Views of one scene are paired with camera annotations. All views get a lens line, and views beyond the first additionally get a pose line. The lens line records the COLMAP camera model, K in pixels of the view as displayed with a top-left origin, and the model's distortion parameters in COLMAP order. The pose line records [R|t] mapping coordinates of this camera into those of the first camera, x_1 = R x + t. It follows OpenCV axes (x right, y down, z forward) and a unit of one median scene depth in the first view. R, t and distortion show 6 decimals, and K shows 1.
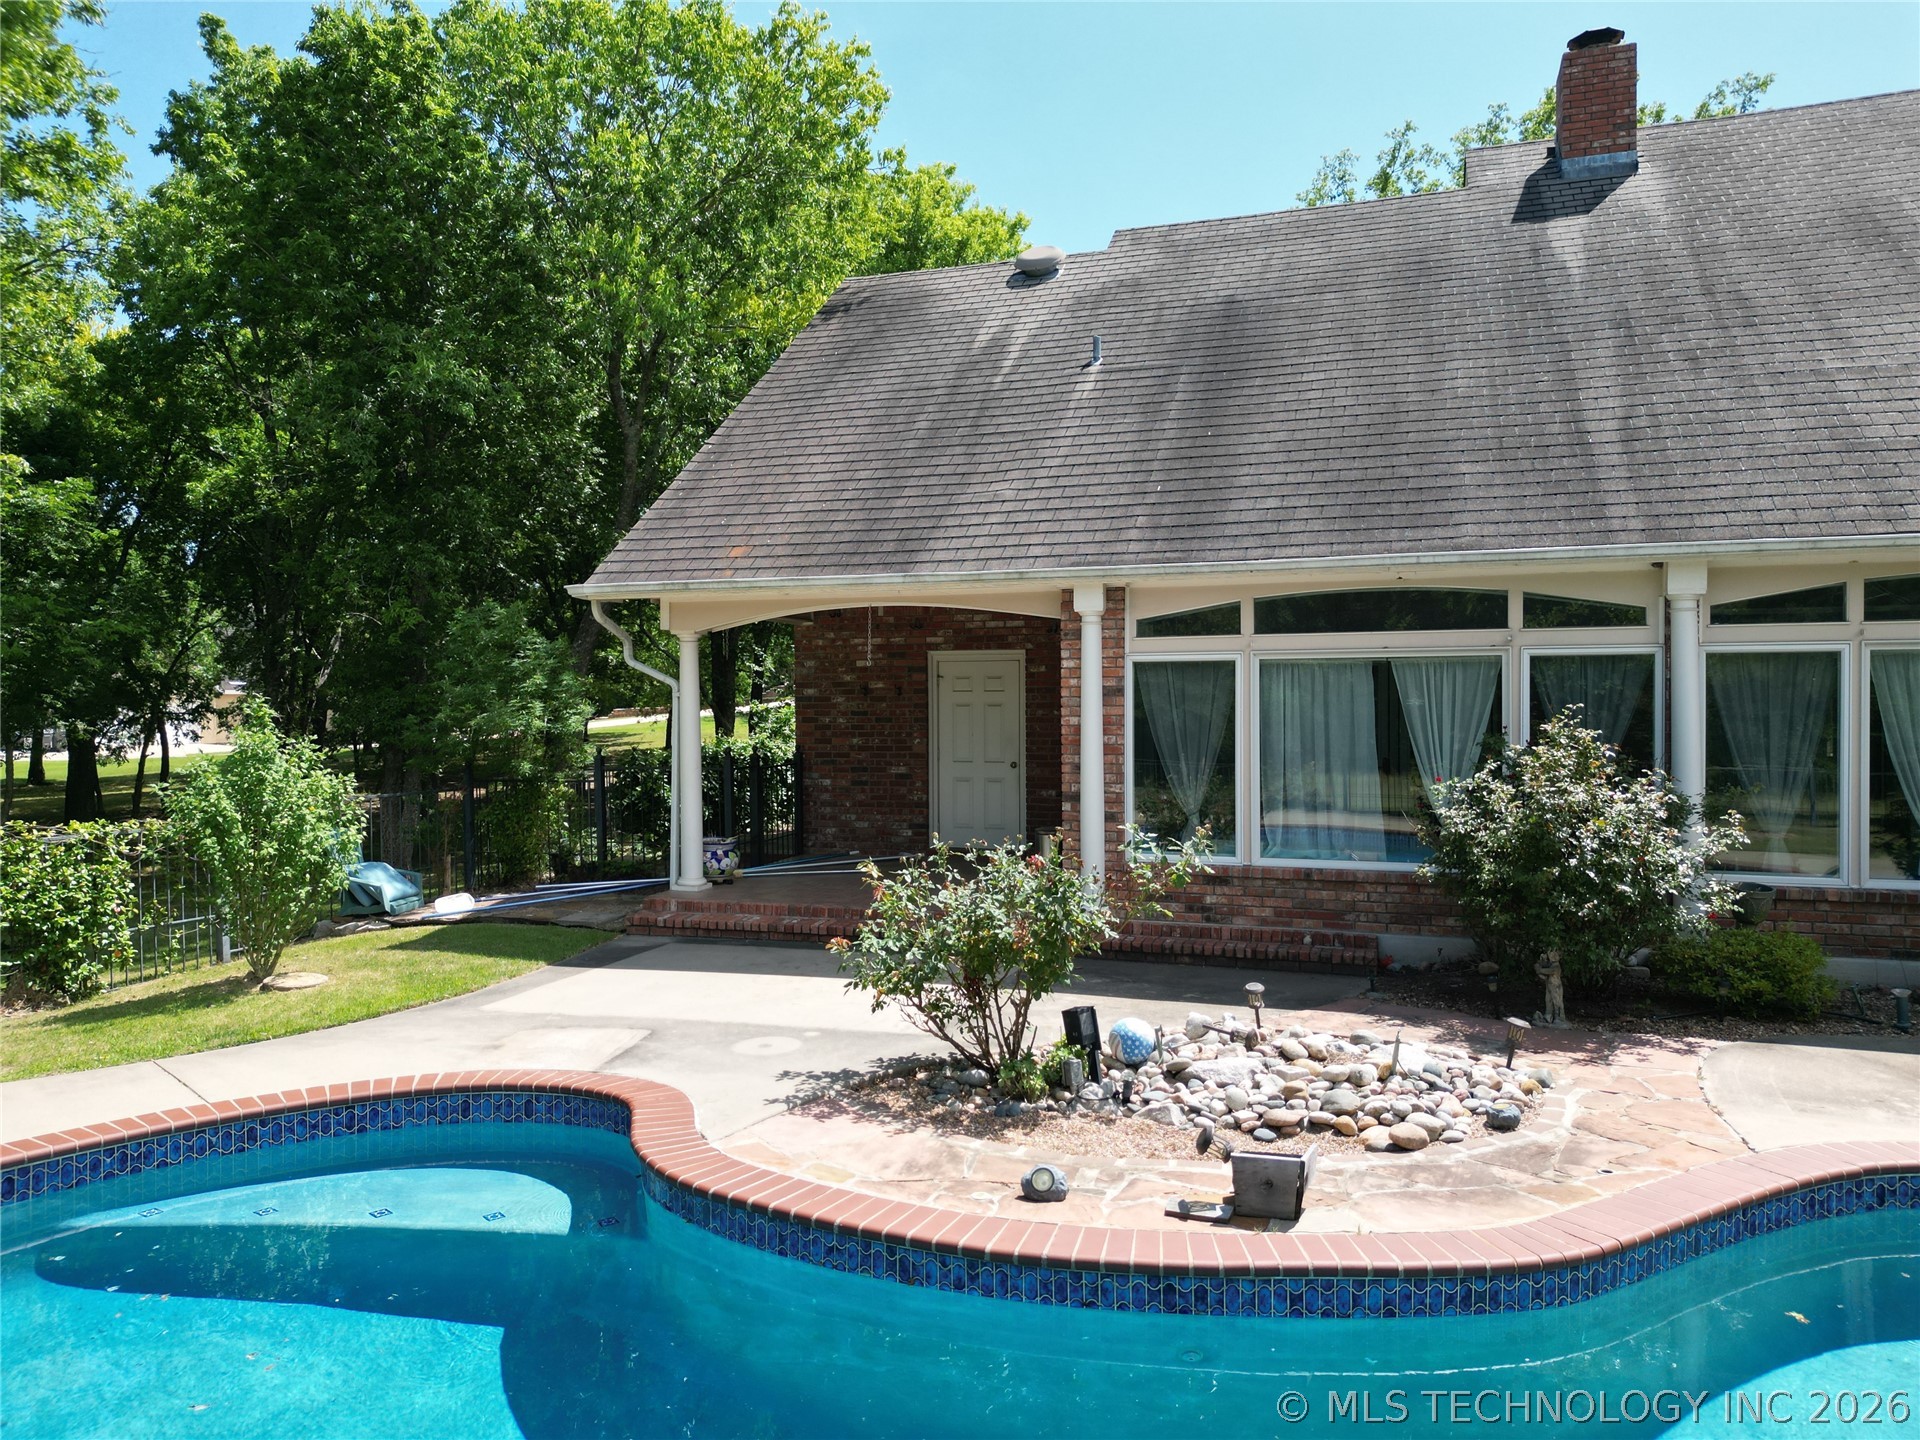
lens RADIAL K [[1348.3, 0, 959.7], [0, 1348.3, 717.0], [0, 0, 1]] dist [0.058899, -0.055449]
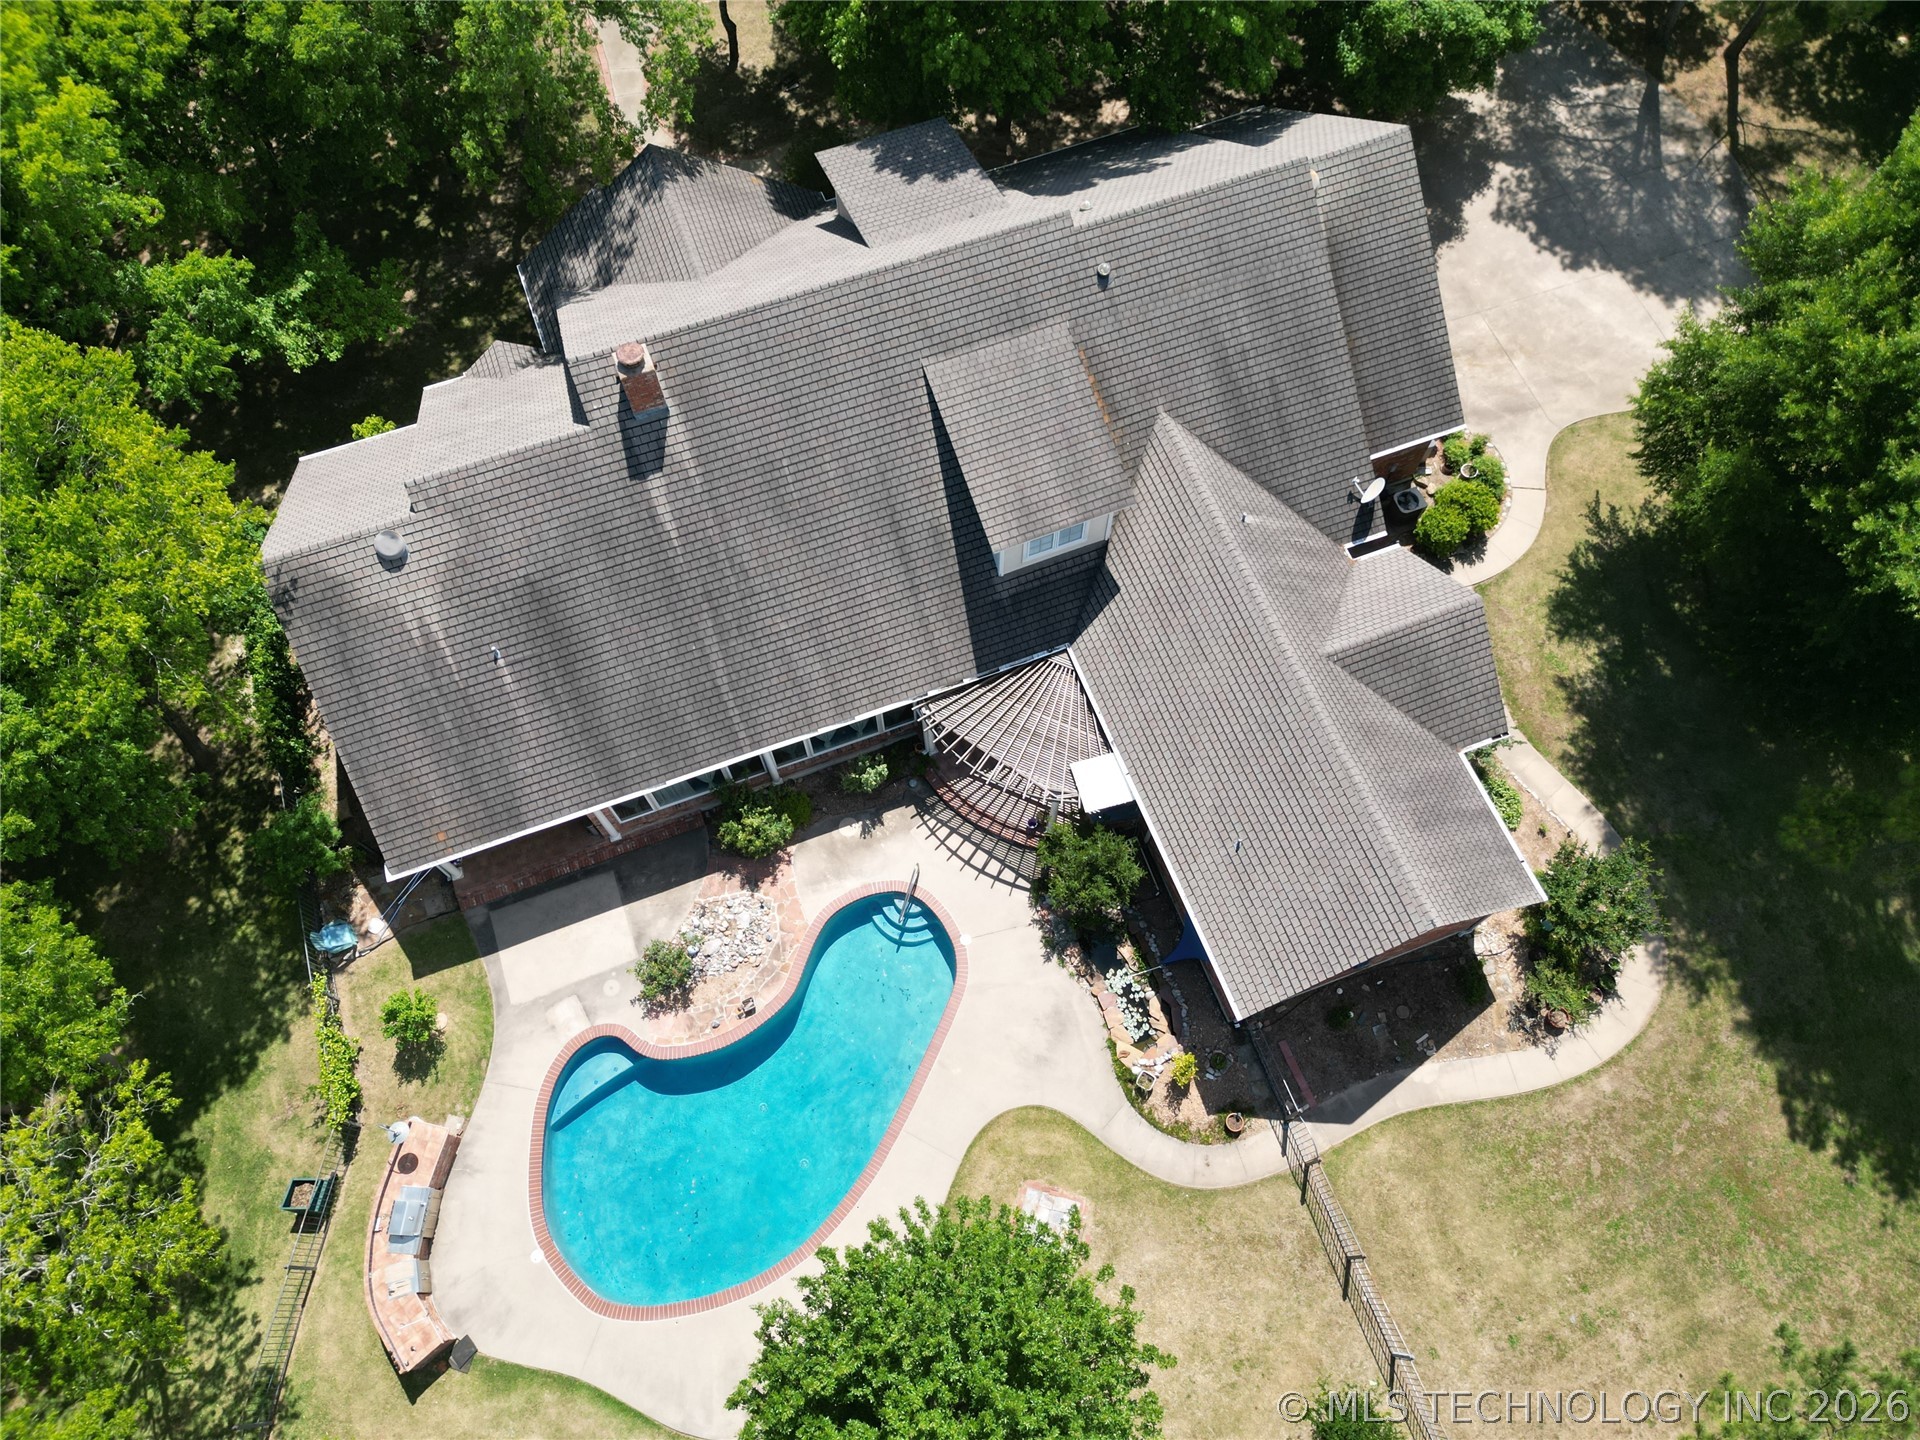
lens RADIAL K [[1368.2, 0, 969.9], [0, 1368.2, 710.4], [0, 0, 1]] dist [0.051083, -0.045208]
pose [[0.774212, -0.578999, 0.255647, 0.112423], [0.005234, 0.409757, 0.912180, -3.583453], [-0.632905, -0.704883, 0.320269, -0.418839]]
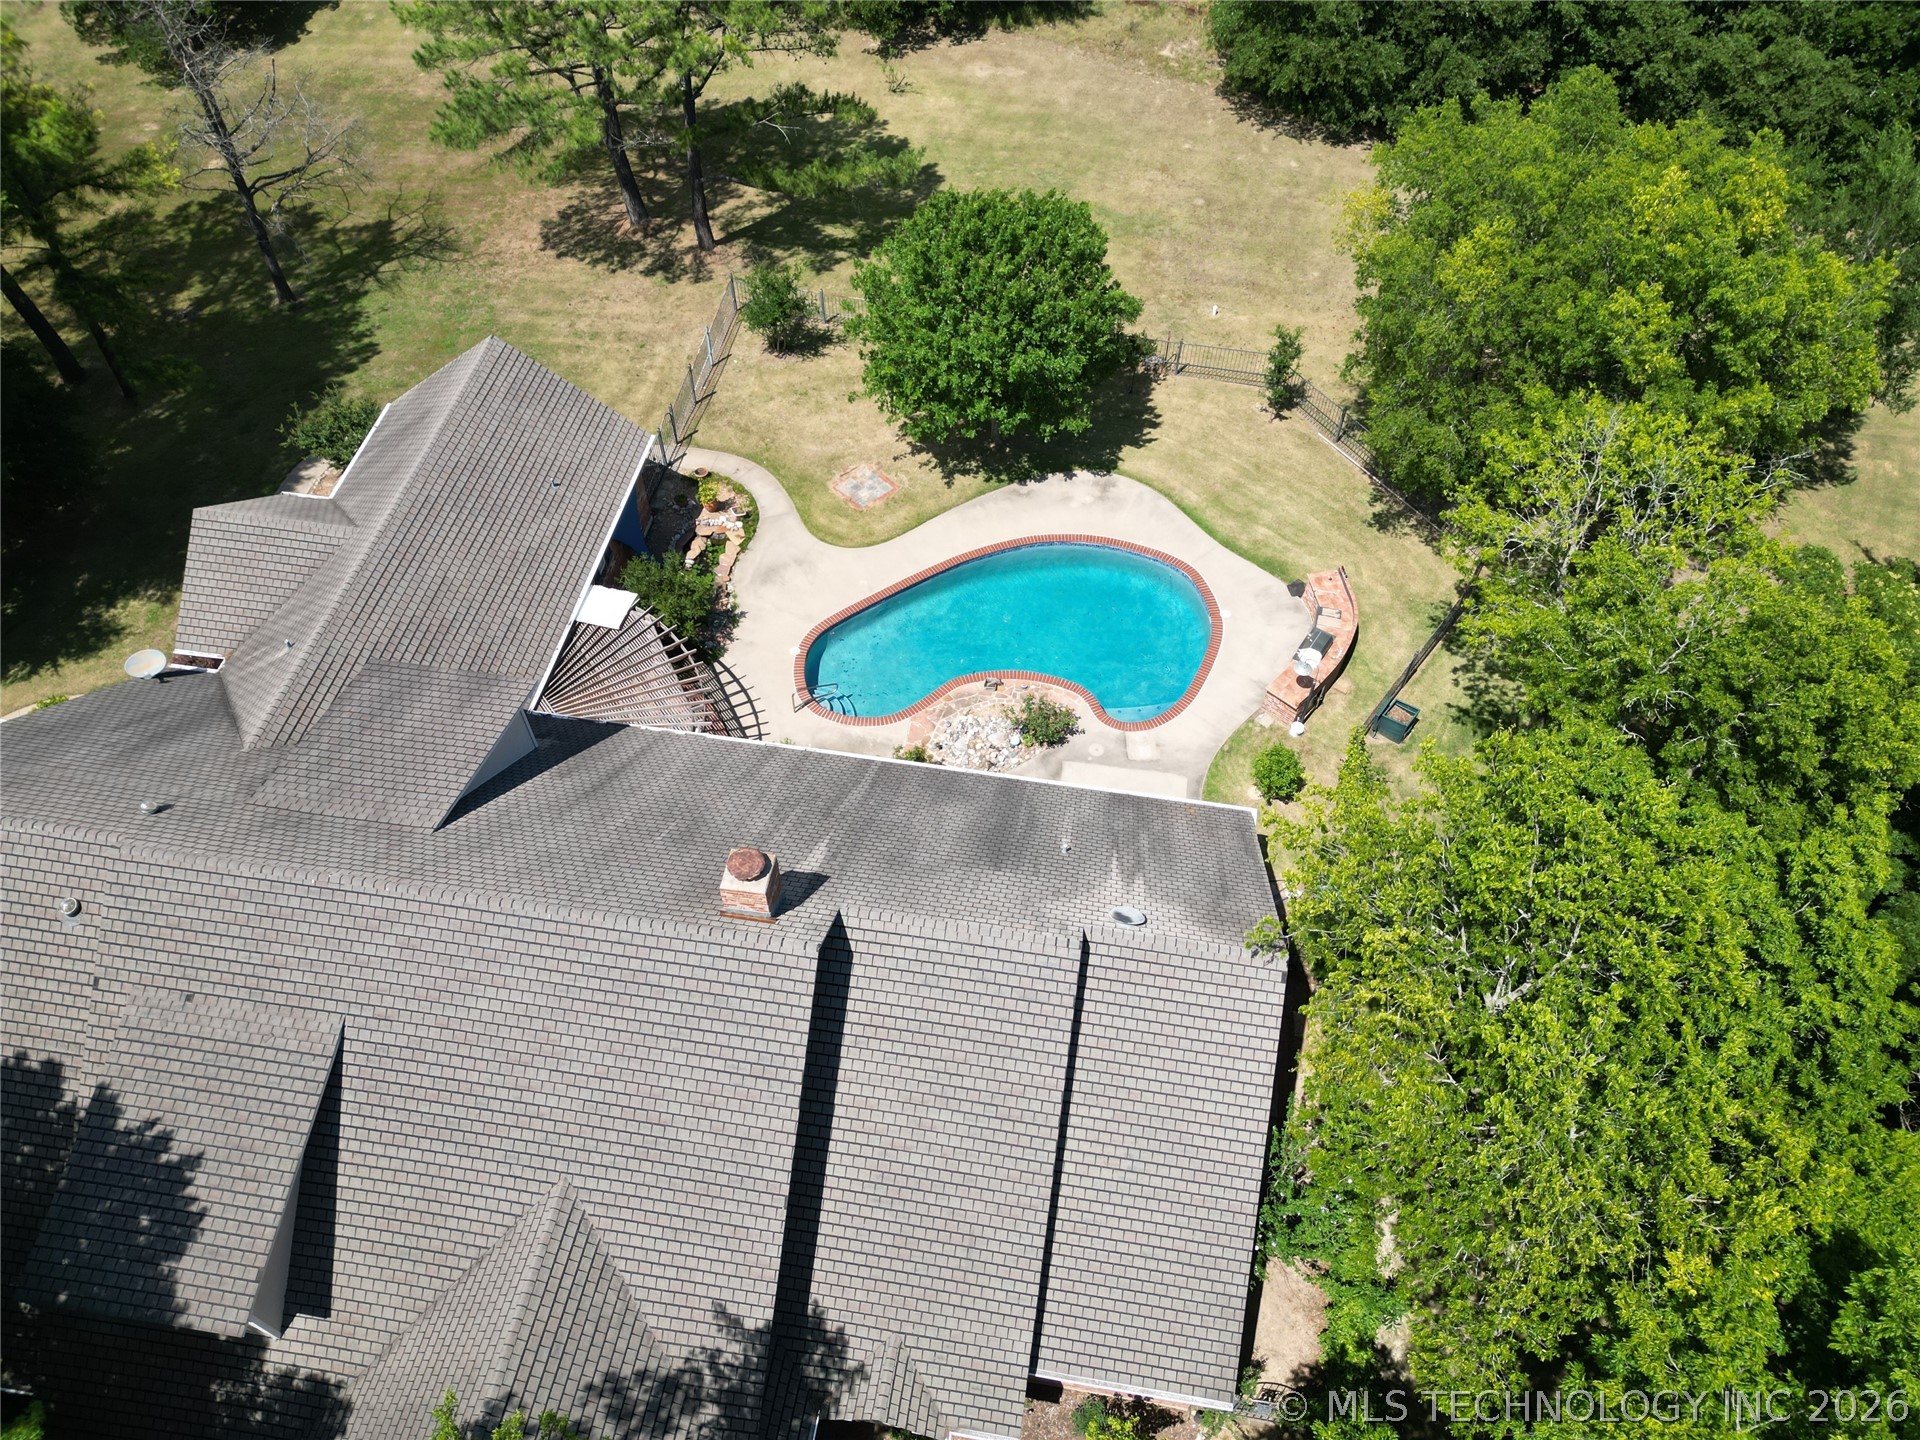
lens RADIAL K [[1348.3, 0, 959.7], [0, 1348.3, 717.0], [0, 0, 1]] dist [0.058899, -0.055449]
pose [[-0.986600, 0.127972, -0.101210, 0.659915], [-0.003599, 0.603103, 0.797655, -3.007518], [0.163118, 0.787331, -0.594561, 3.112889]]
